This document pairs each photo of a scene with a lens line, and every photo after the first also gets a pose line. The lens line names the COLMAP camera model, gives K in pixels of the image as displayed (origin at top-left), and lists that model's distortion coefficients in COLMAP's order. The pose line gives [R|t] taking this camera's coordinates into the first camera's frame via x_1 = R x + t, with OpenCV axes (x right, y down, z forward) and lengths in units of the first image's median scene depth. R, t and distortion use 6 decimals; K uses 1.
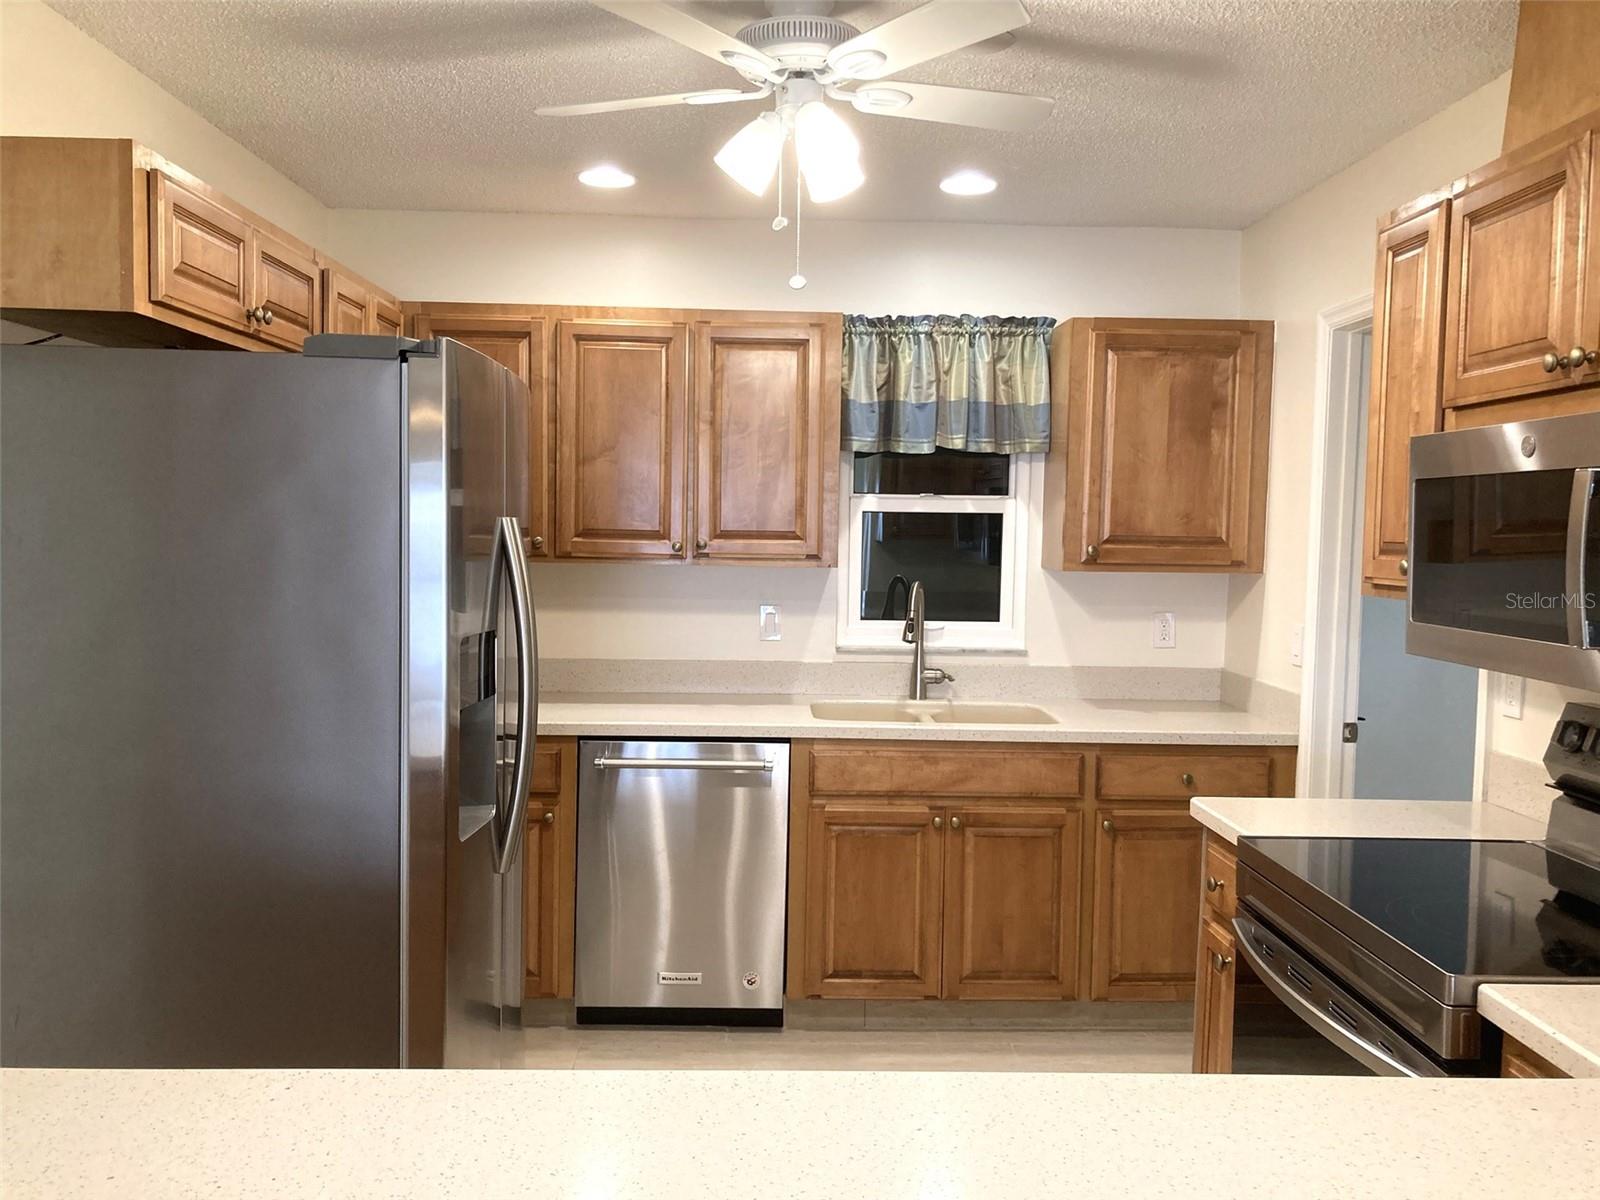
lens RADIAL K [[1263.3, 0, 800.0], [0, 1263.3, 600.0], [0, 0, 1]] dist [0.046930, -0.108593]
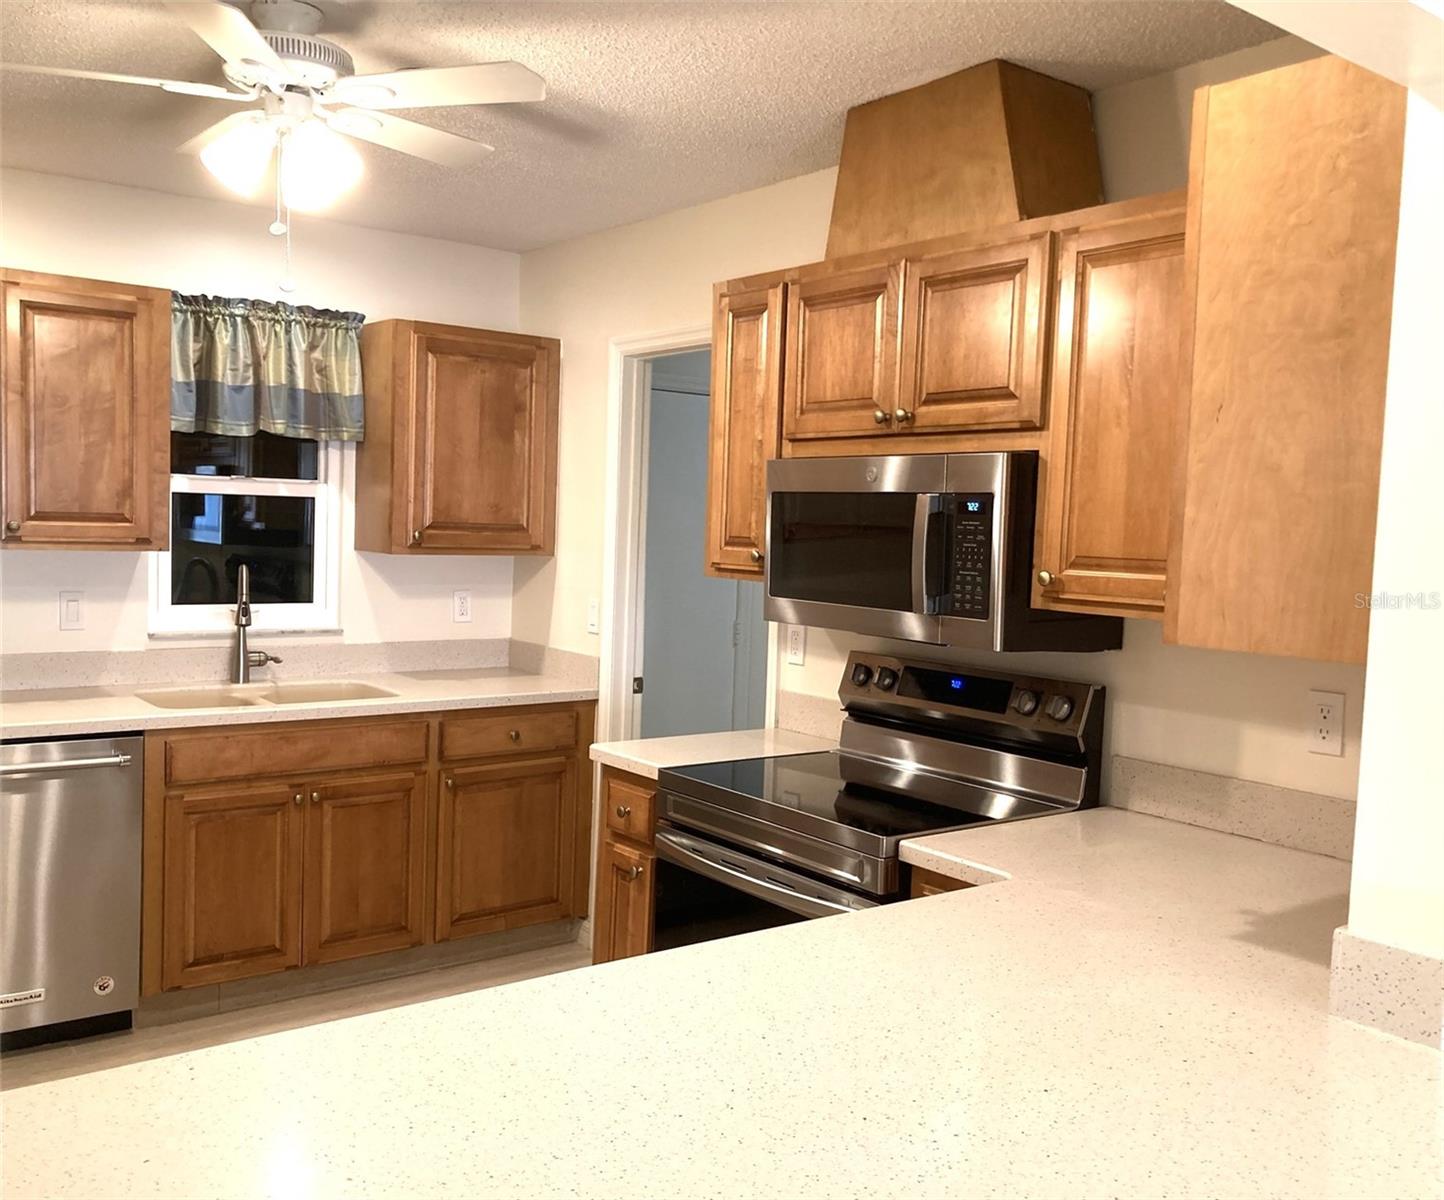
lens RADIAL K [[1257.4, 0, 722.0], [0, 1257.4, 600.0], [0, 0, 1]] dist [0.011363, -0.112131]
pose [[0.805660, -0.026000, 0.591807, -0.207649], [0.012661, 0.999564, 0.026679, -0.009391], [-0.592242, -0.014001, 0.805638, -0.028137]]
